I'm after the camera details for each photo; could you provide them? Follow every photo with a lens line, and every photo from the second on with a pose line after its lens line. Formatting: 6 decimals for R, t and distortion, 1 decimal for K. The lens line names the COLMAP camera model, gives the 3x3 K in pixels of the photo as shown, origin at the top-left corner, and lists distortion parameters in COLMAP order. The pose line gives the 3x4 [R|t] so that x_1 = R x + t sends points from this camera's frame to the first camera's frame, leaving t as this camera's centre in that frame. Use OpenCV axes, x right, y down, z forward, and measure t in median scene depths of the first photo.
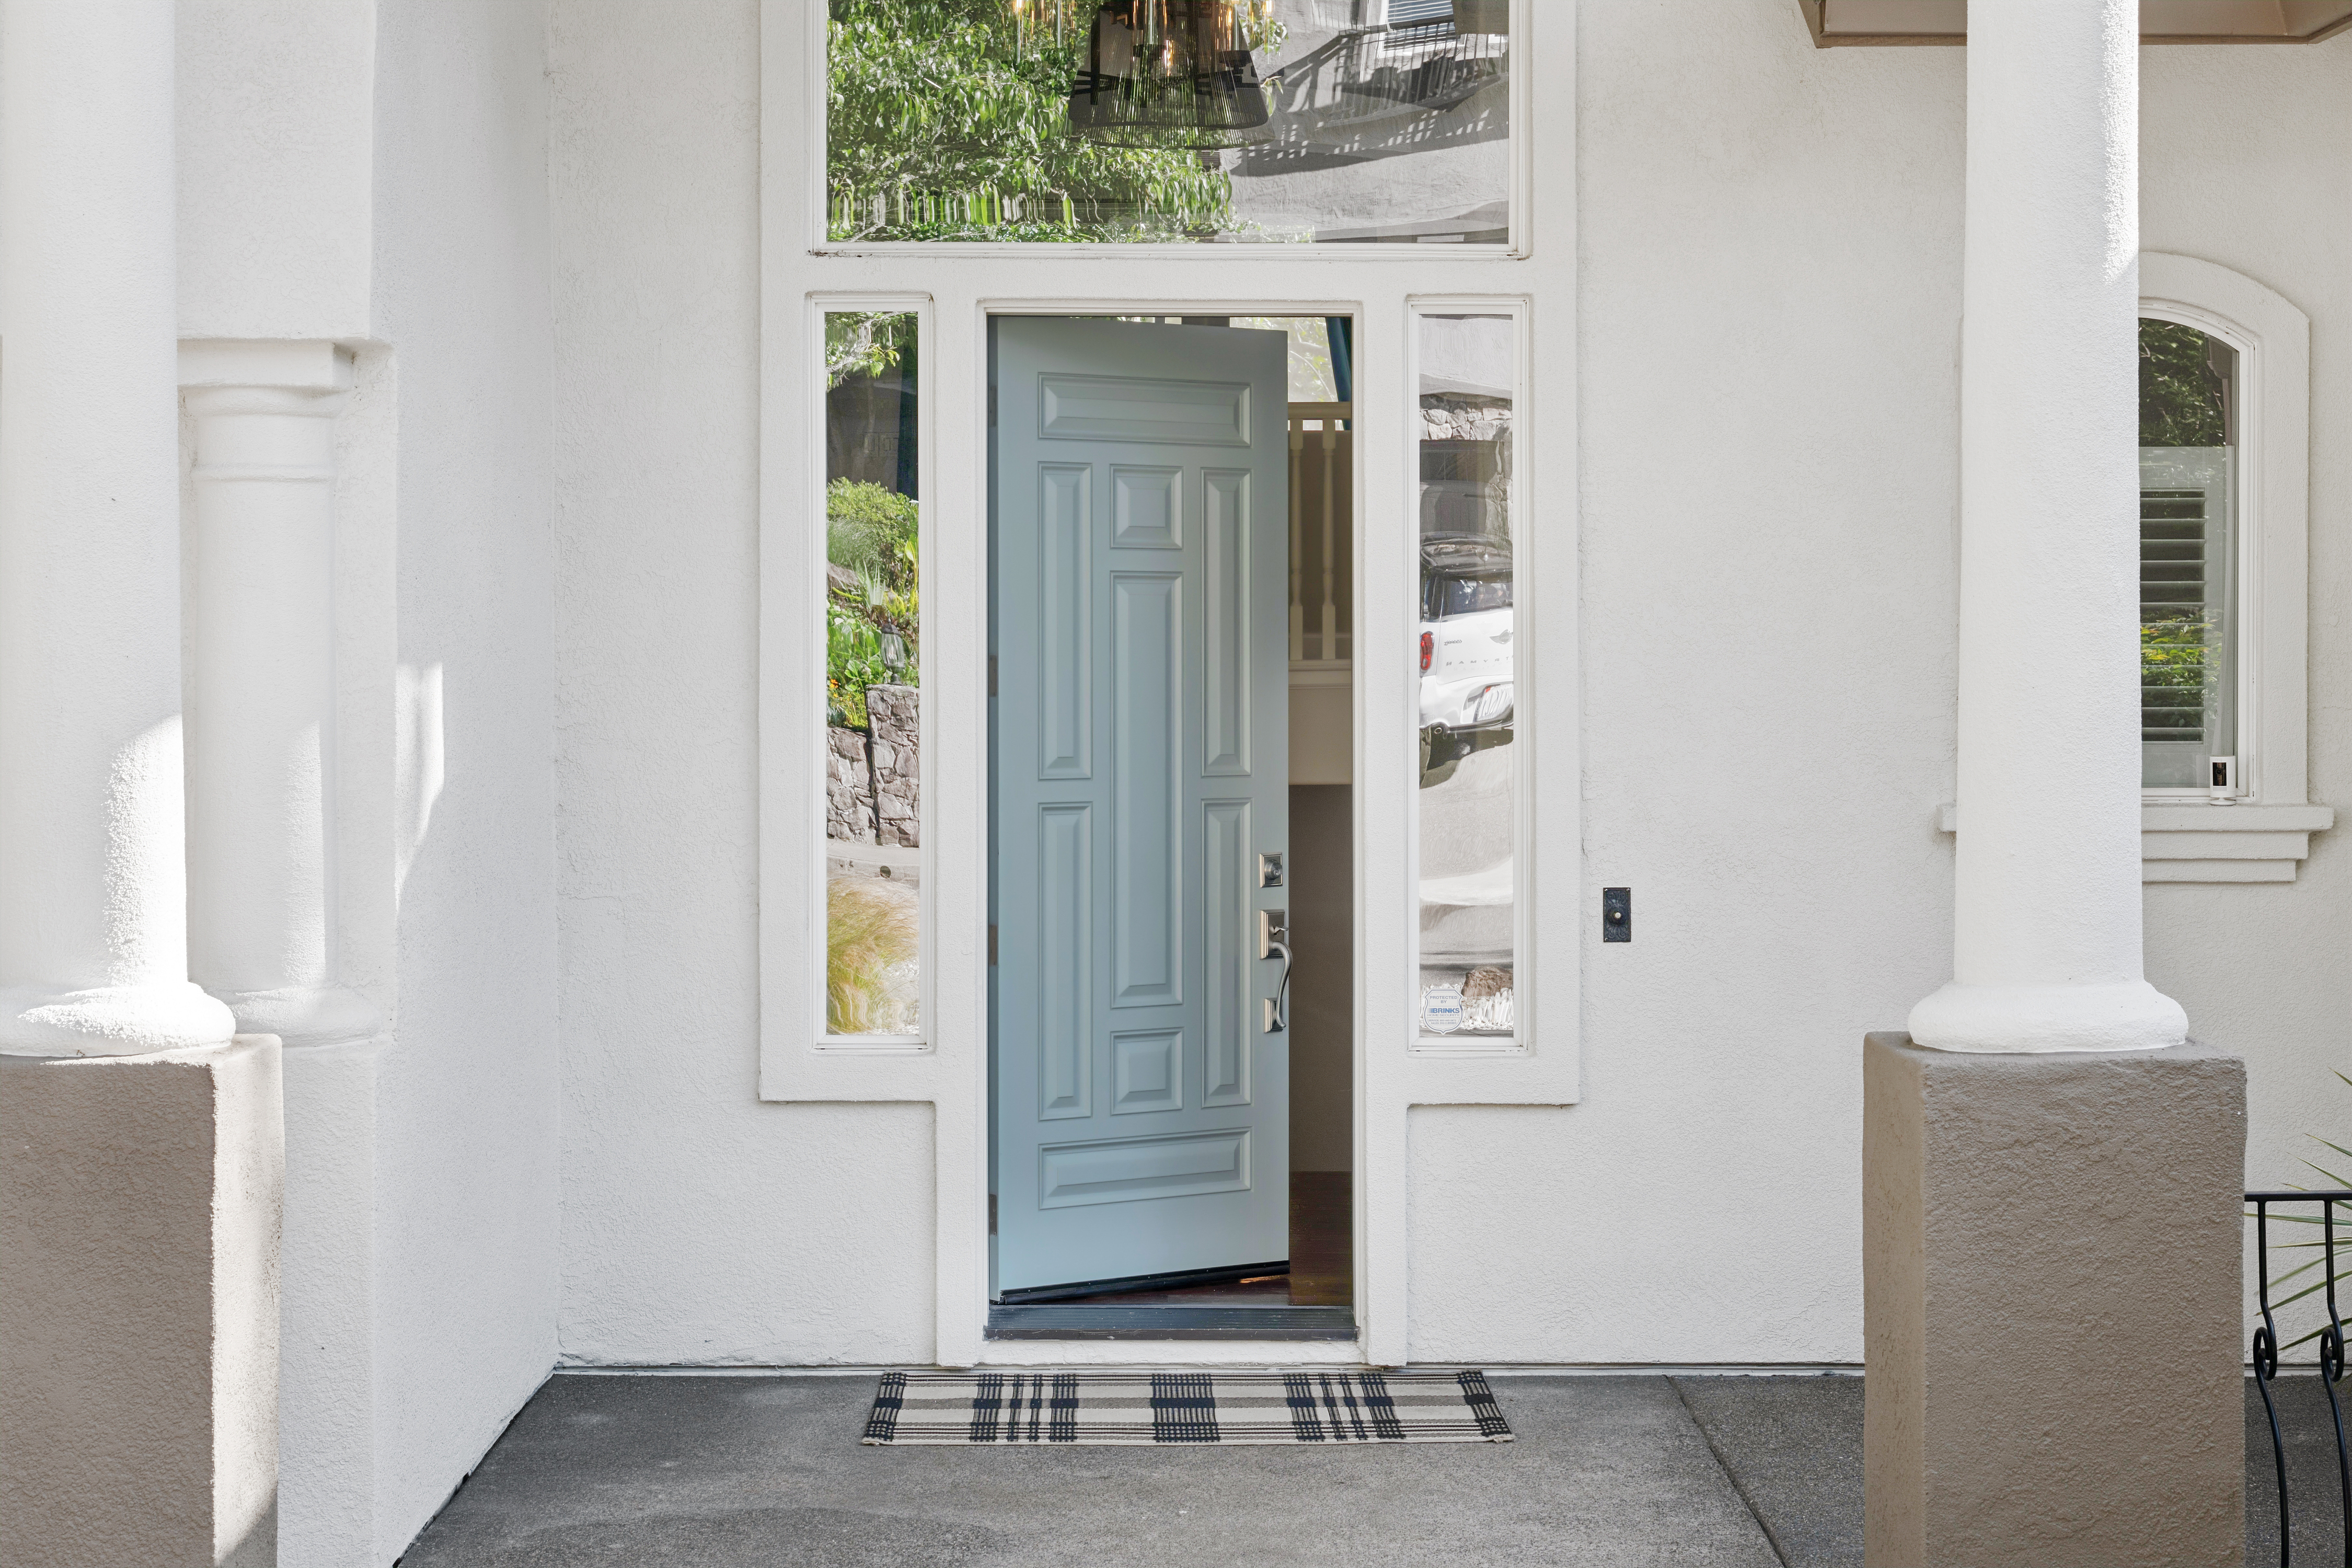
lens RADIAL K [[3827.5, 0, 1175.3], [0, 3827.5, 765.2], [0, 0, 1]] dist [0.020967, 0.000000]
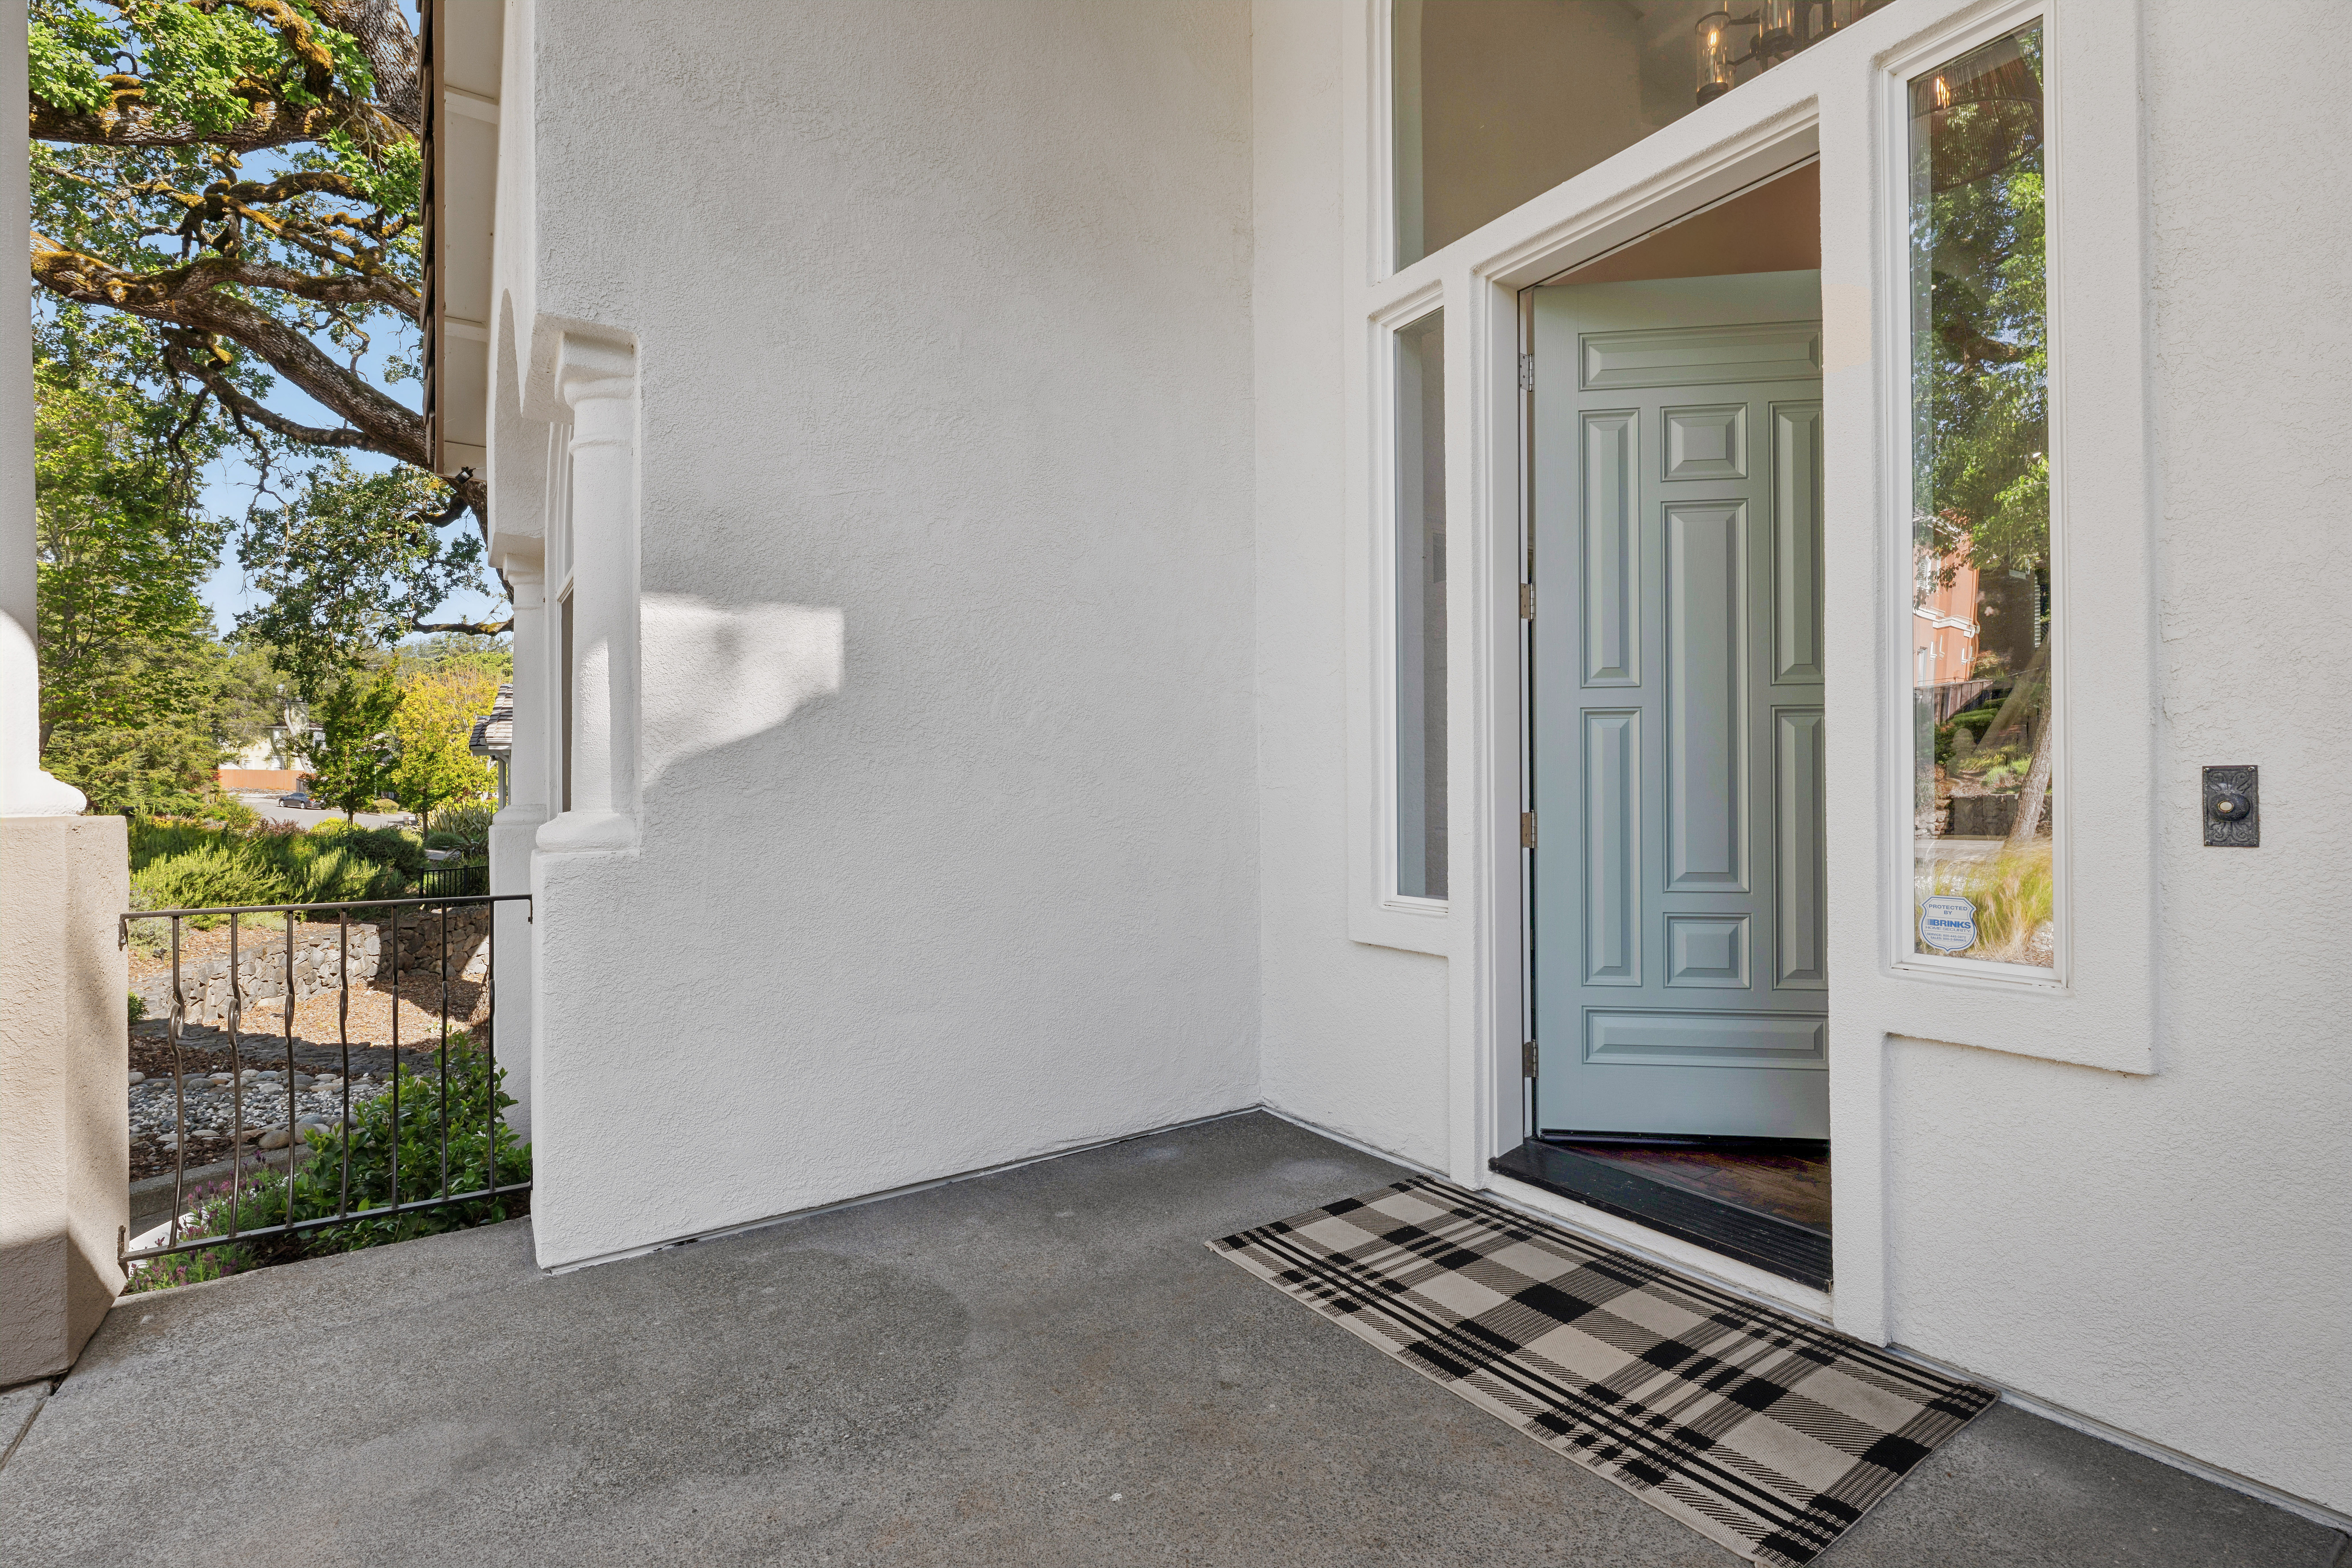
lens RADIAL K [[1088.9, 0, 1181.0], [0, 1088.9, 760.3], [0, 0, 1]] dist [-0.004942, -0.000343]
pose [[0.682728, -0.007615, -0.730633, 0.120371], [-0.019917, 0.999380, -0.029028, 0.037654], [0.730401, 0.034370, 0.682153, 0.684680]]
